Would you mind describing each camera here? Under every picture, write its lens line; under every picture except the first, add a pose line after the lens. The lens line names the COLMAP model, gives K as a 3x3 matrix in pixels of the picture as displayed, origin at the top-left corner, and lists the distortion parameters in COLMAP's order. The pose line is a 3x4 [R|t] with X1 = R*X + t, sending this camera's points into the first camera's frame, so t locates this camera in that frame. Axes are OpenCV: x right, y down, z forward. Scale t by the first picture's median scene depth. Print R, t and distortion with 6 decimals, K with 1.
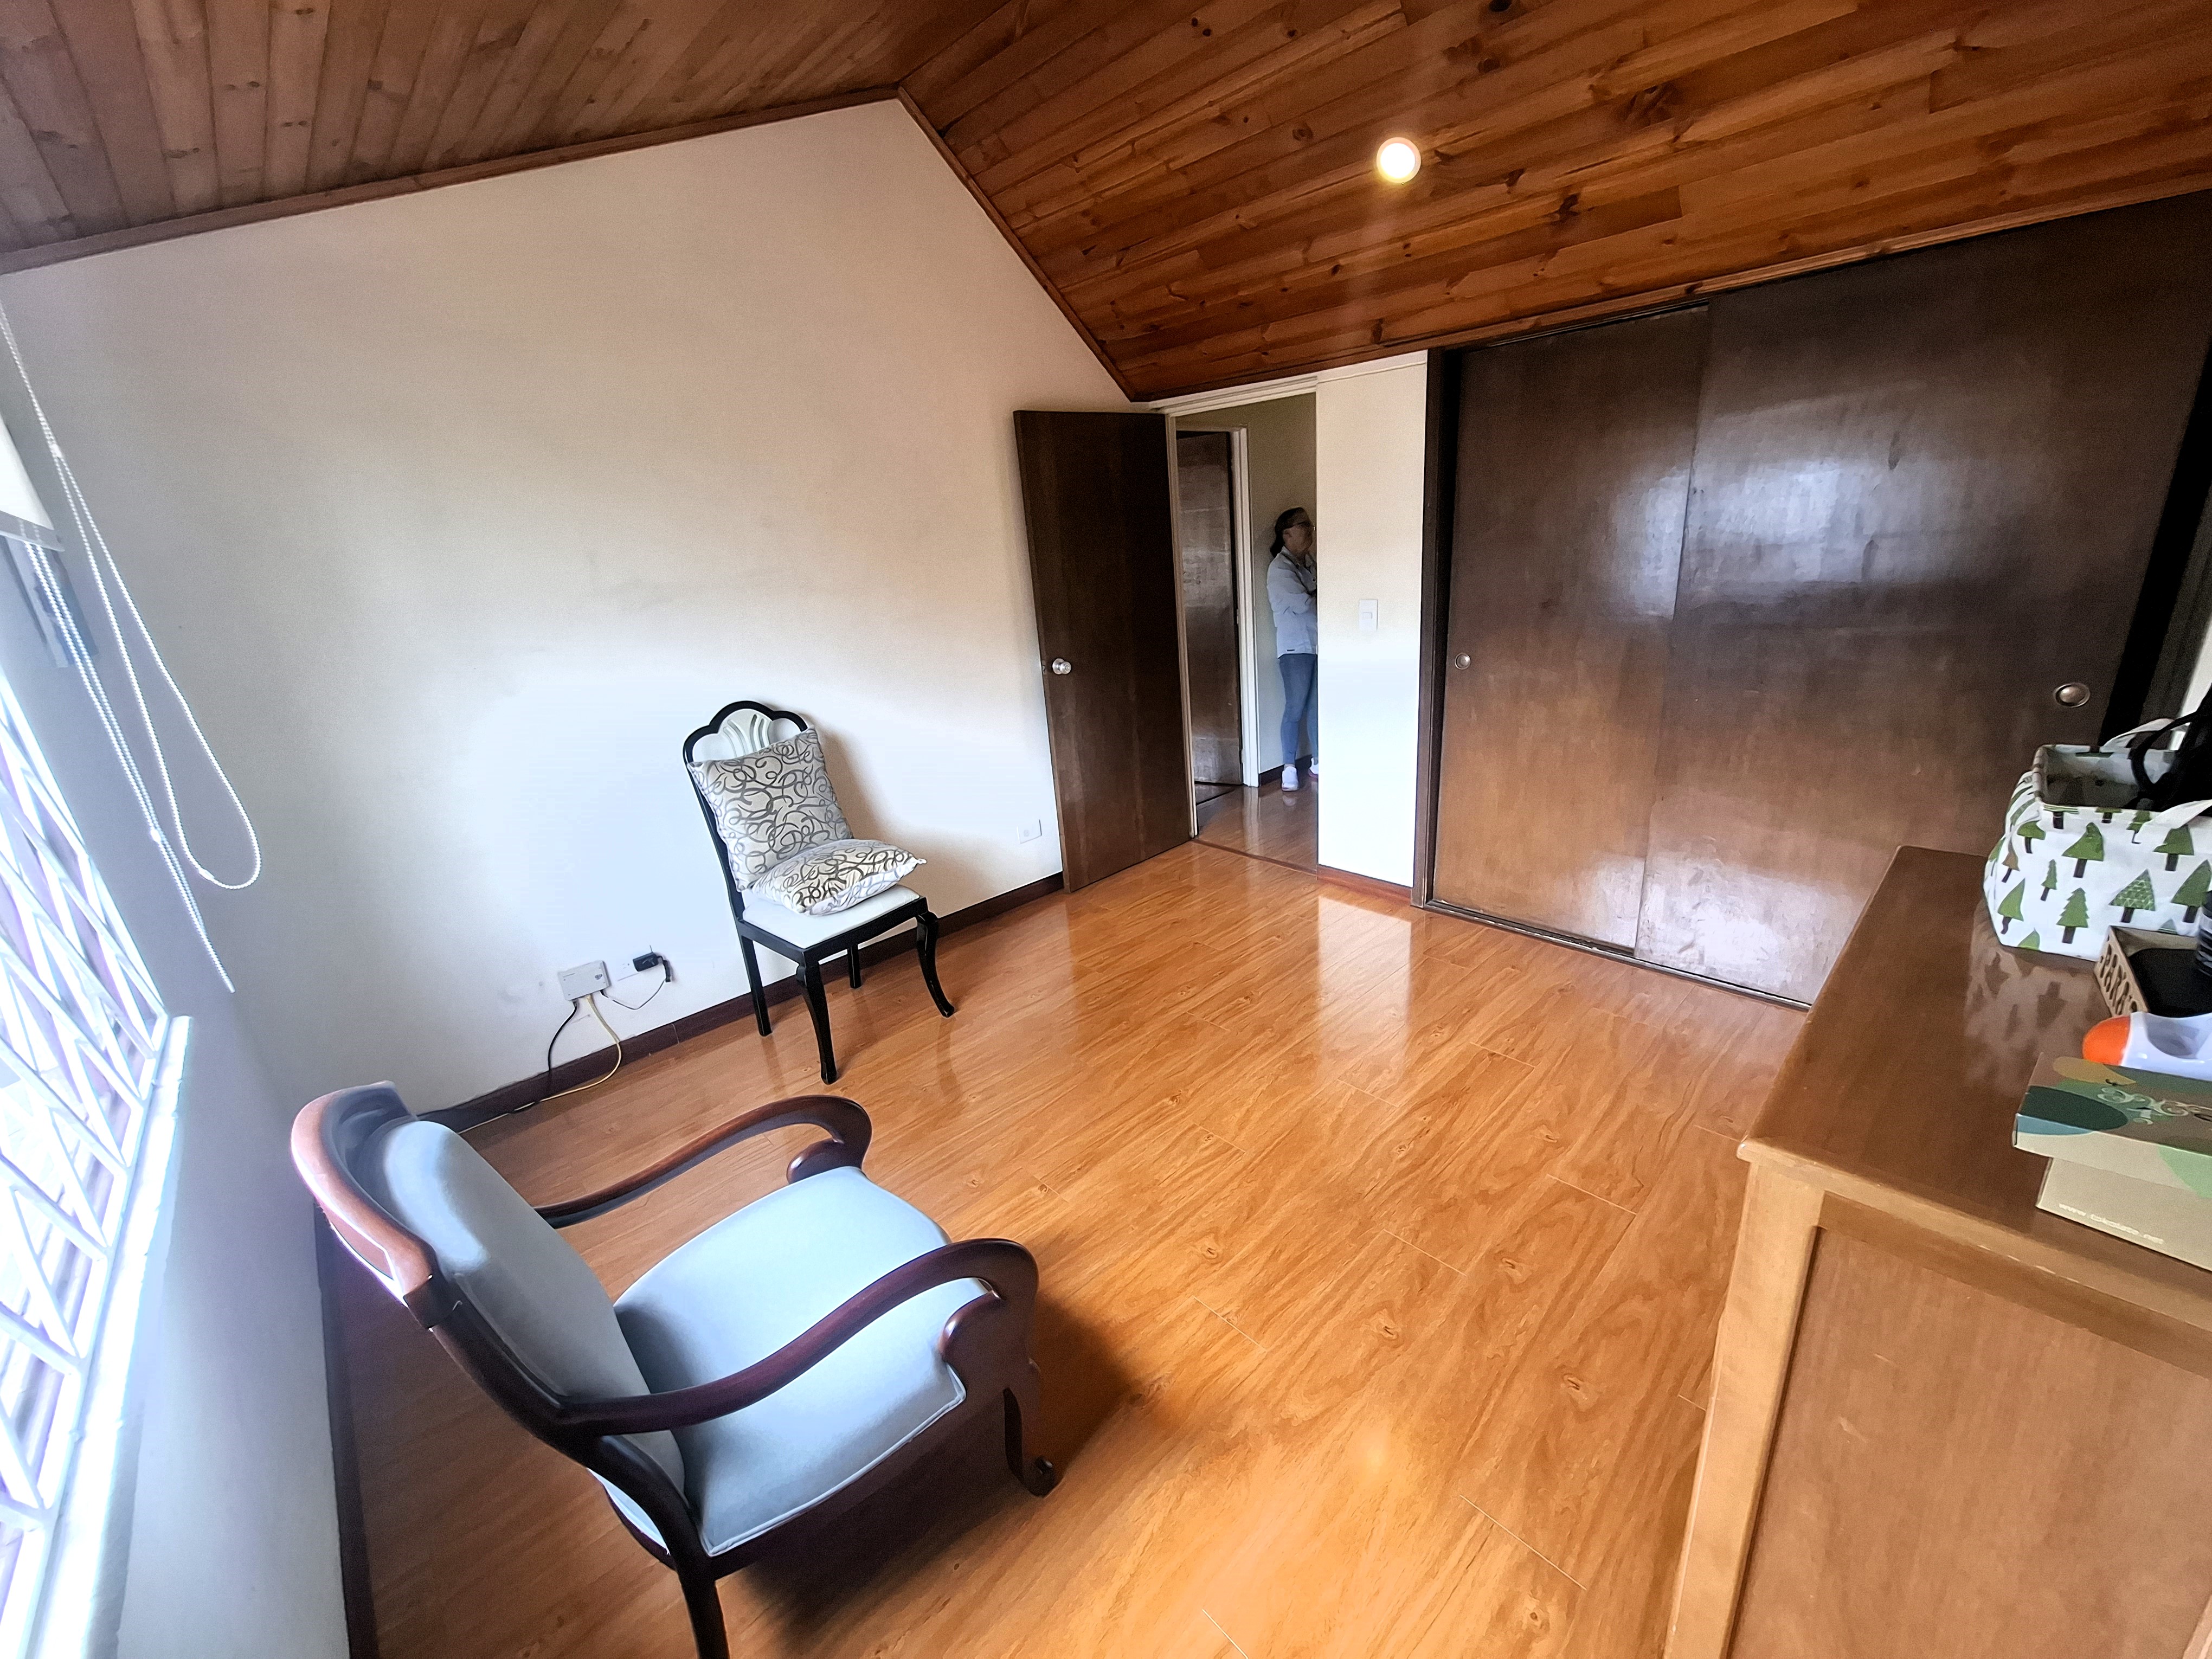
lens RADIAL K [[875.6, 0, 1123.9], [0, 875.6, 825.8], [0, 0, 1]] dist [-0.002342, 0.000825]
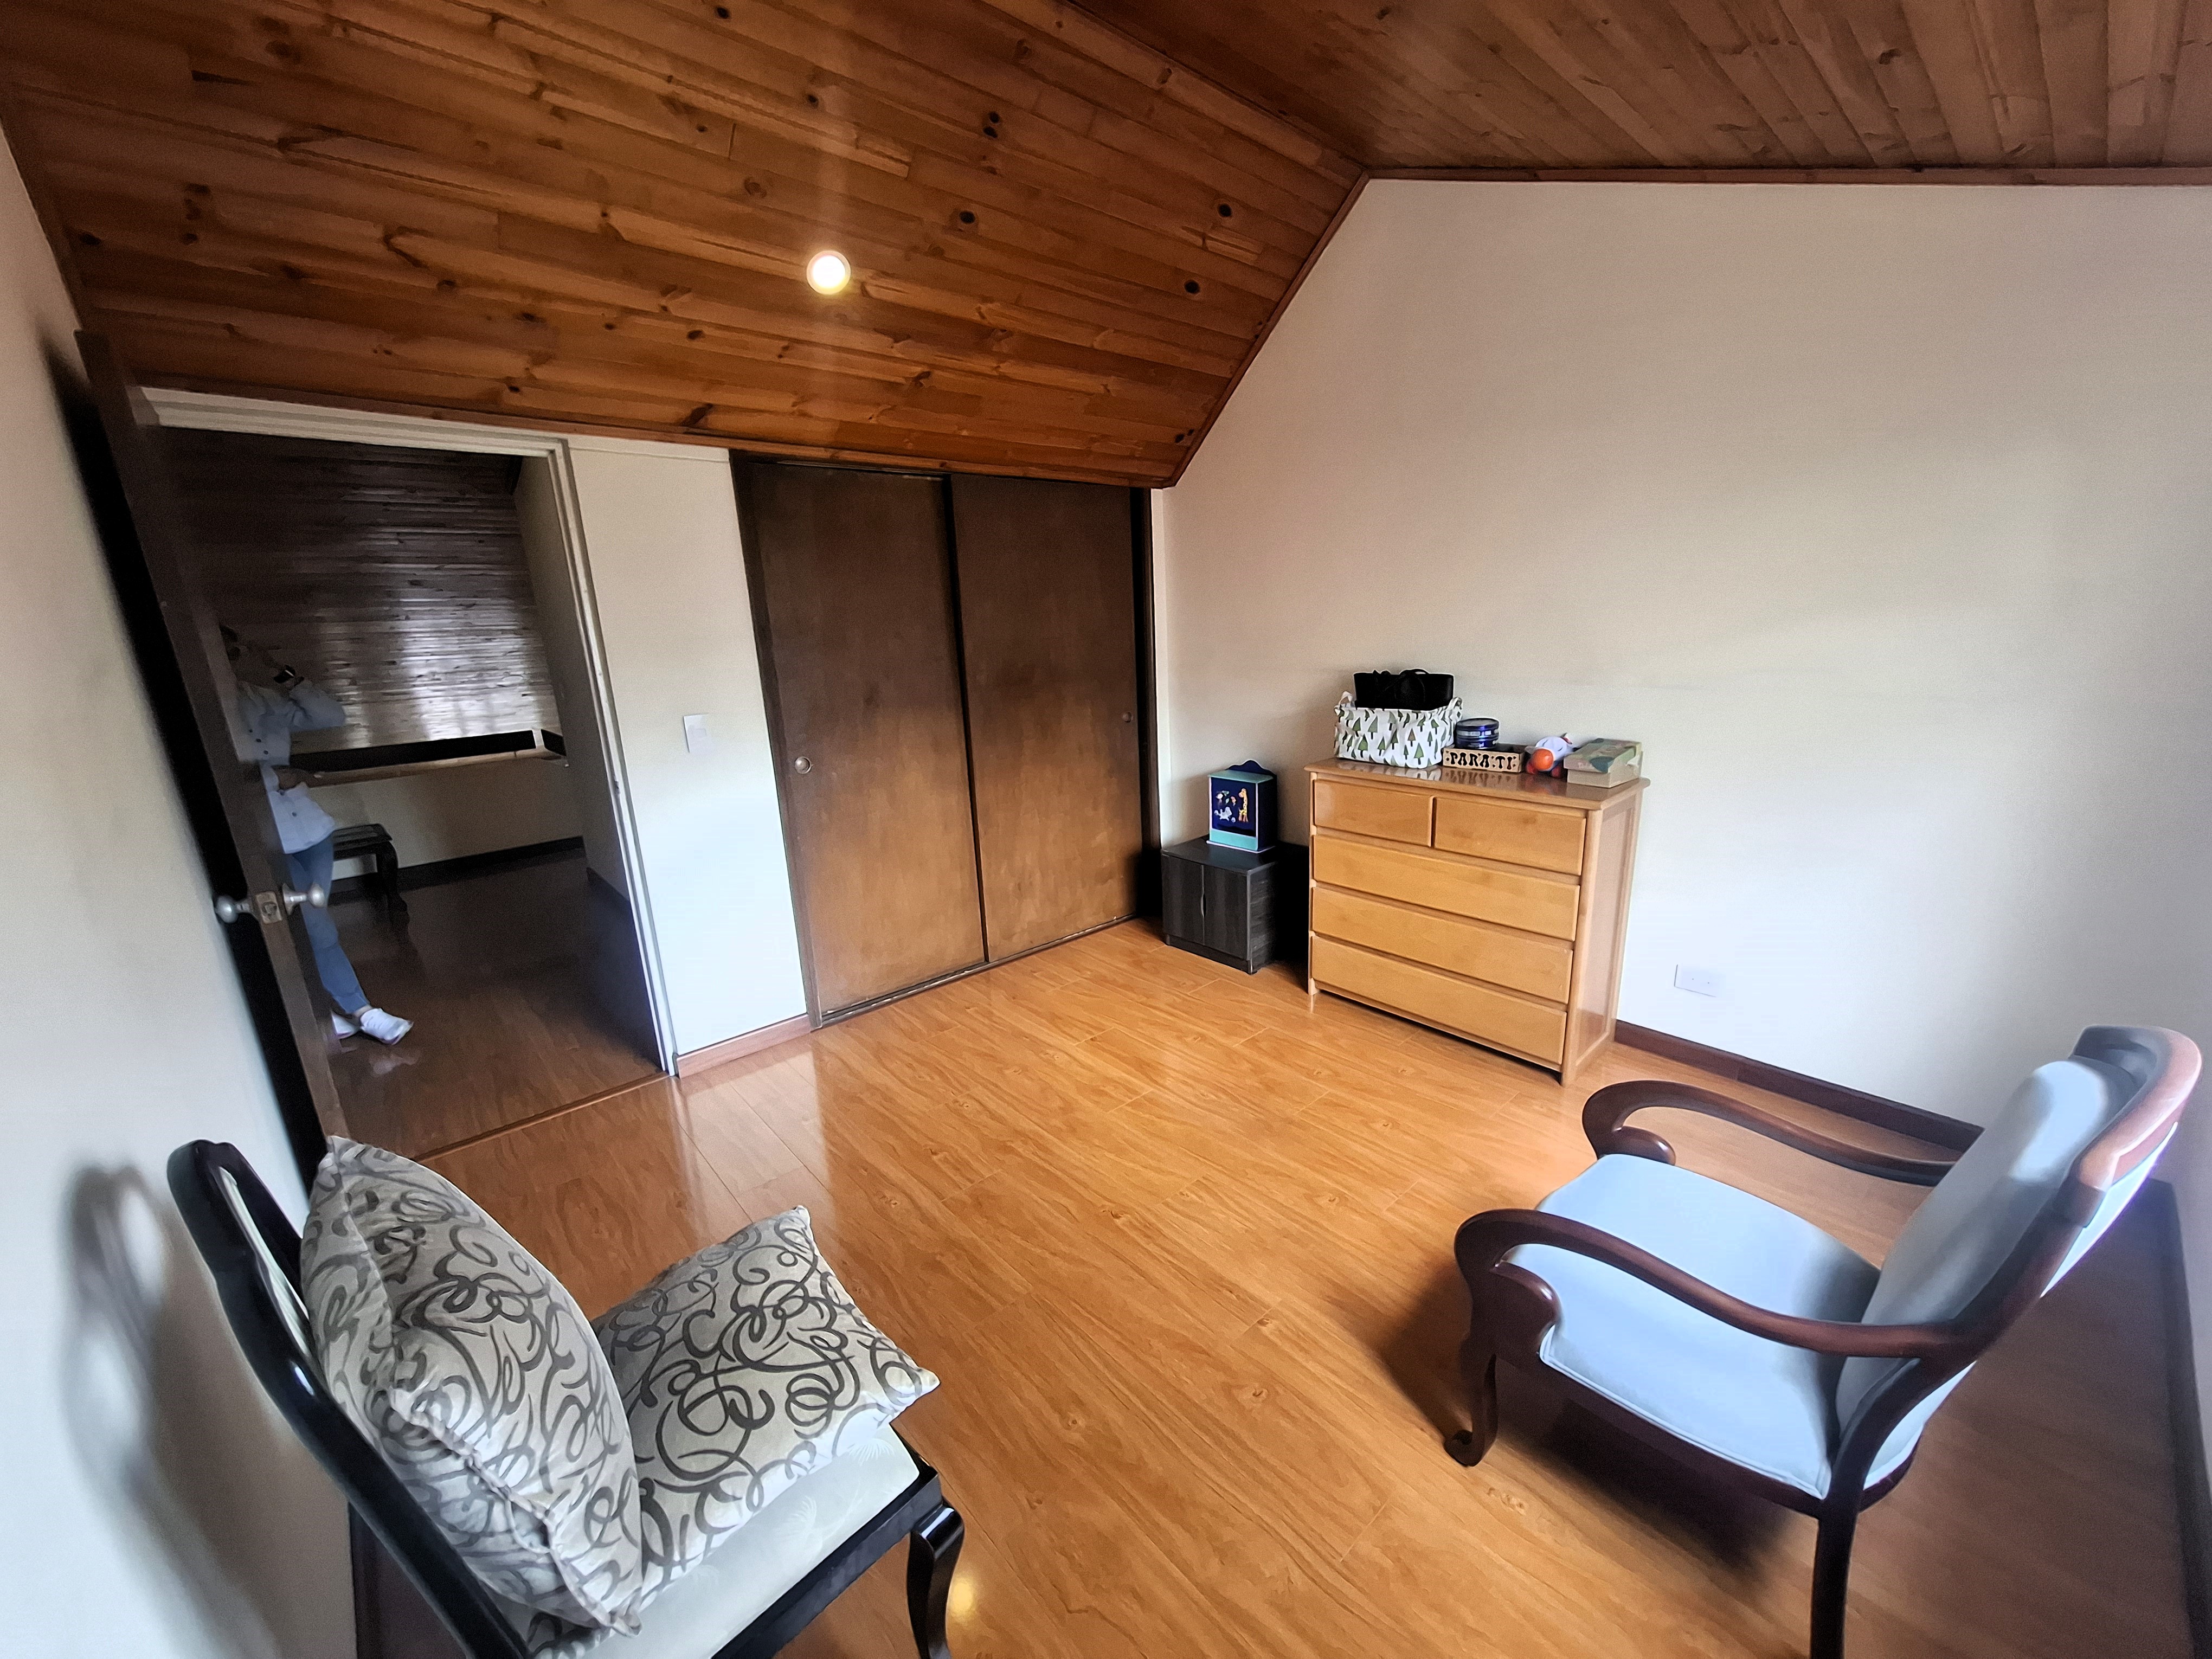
lens RADIAL K [[875.6, 0, 1122.7], [0, 875.6, 828.5], [0, 0, 1]] dist [-0.002342, 0.000825]
pose [[0.028460, -0.181478, 0.982983, -0.674797], [0.347318, 0.923907, 0.160515, -0.179602], [-0.937315, 0.336840, 0.089325, 0.690177]]
